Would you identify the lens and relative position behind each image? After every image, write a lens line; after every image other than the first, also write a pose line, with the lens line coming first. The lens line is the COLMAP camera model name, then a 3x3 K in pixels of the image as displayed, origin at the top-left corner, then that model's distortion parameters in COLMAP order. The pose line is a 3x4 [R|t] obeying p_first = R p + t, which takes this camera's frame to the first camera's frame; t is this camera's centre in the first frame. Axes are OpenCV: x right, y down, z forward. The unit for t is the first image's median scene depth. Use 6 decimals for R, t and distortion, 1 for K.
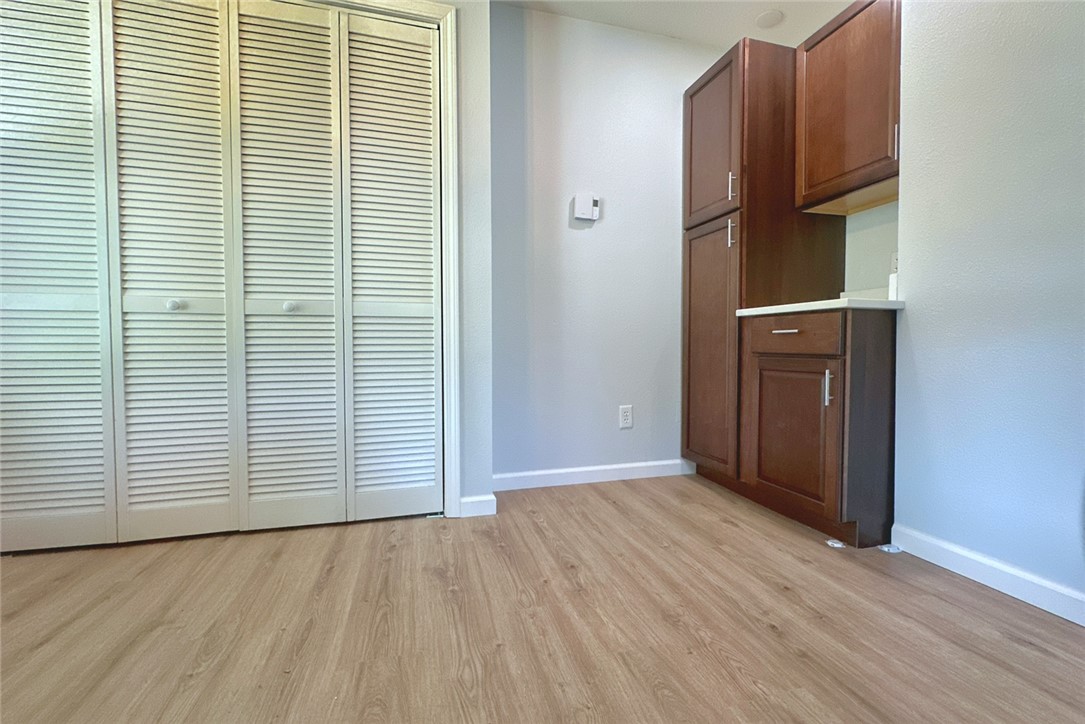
lens RADIAL K [[451.9, 0, 531.6], [0, 451.9, 362.6], [0, 0, 1]] dist [-0.004067, -0.000294]
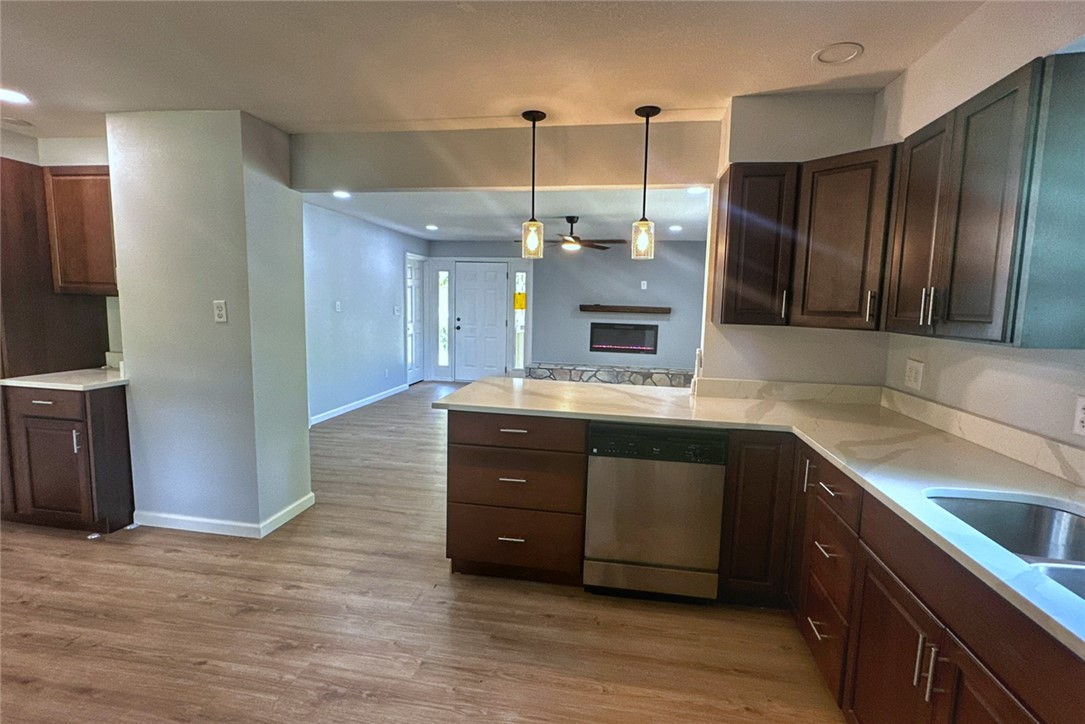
lens RADIAL K [[522.6, 0, 543.7], [0, 522.6, 365.2], [0, 0, 1]] dist [0.004339, 0.000330]
pose [[0.416067, -0.094397, 0.904421, -0.274602], [-0.000899, 0.994554, 0.104218, -0.390440], [-0.909333, -0.044175, 0.413717, -1.182624]]
